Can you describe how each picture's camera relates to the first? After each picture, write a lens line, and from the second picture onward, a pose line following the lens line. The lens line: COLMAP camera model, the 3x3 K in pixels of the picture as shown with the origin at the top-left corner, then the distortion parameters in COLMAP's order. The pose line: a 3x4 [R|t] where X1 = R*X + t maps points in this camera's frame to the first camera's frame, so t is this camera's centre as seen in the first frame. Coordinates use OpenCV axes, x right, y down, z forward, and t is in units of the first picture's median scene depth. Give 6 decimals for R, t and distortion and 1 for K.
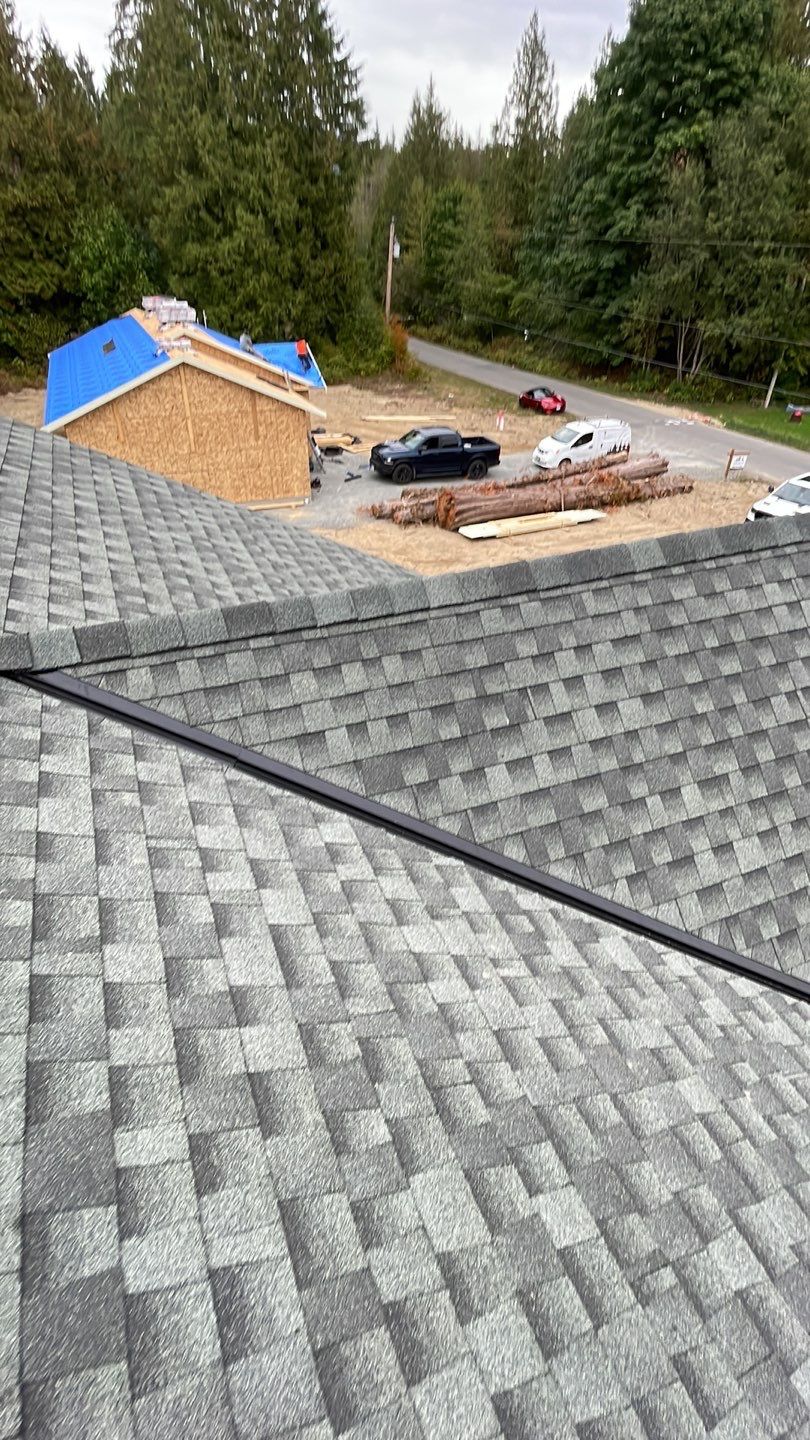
lens RADIAL K [[659.9, 0, 405.0], [0, 659.9, 720.0], [0, 0, 1]] dist [0.024416, -0.024588]
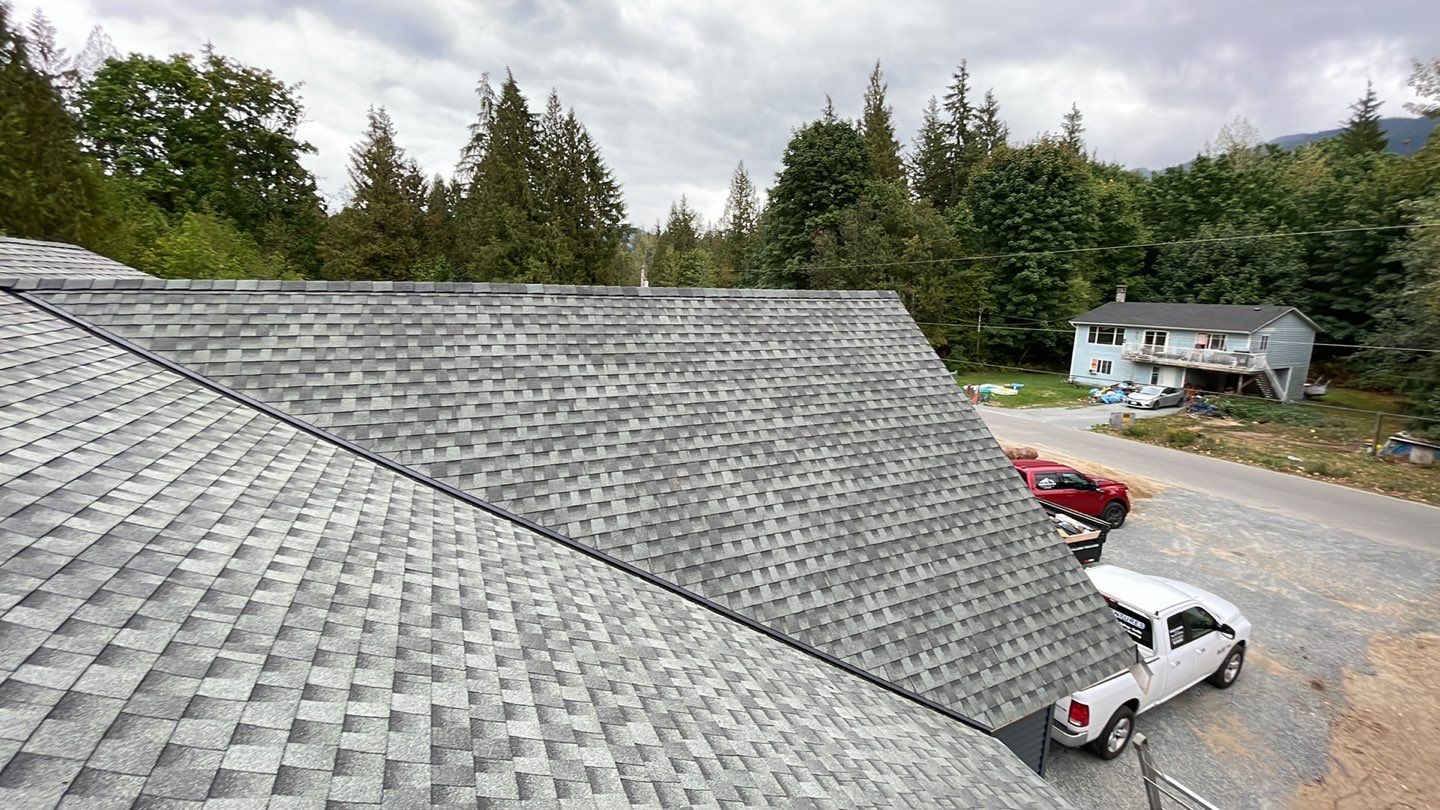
lens RADIAL K [[565.3, 0, 720.0], [0, 565.3, 405.0], [0, 0, 1]] dist [0.028131, -0.031385]
pose [[0.998470, -0.016387, 0.052807, 0.093253], [0.036645, 0.911313, -0.410080, 0.060670], [-0.041404, 0.411388, 0.910519, -0.035947]]
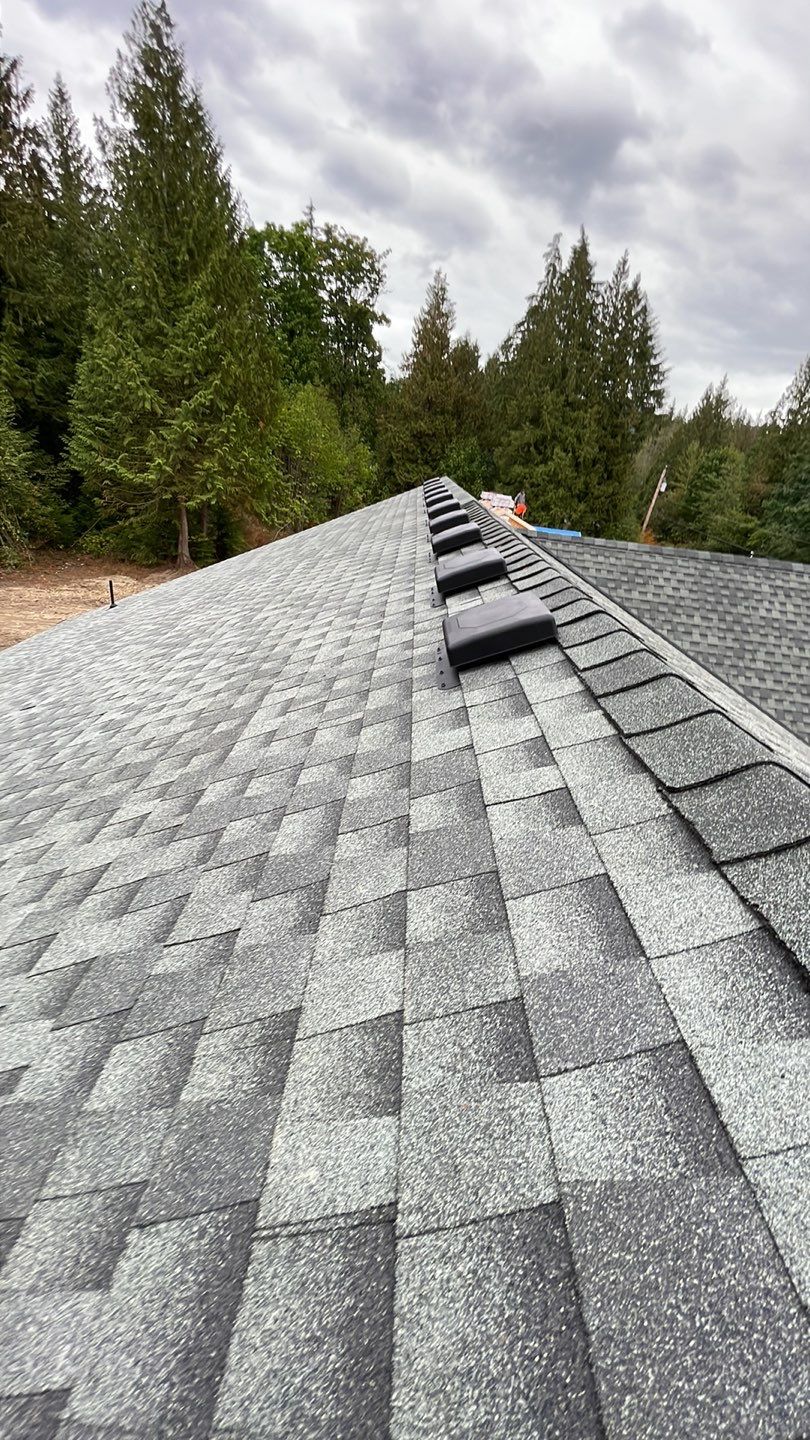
lens RADIAL K [[565.3, 0, 405.0], [0, 565.3, 720.0], [0, 0, 1]] dist [0.028131, -0.031385]
pose [[0.909412, 0.256857, -0.327099, 0.011397], [-0.319409, 0.935058, -0.153769, 0.093928], [0.266360, 0.244318, 0.932395, -0.117693]]
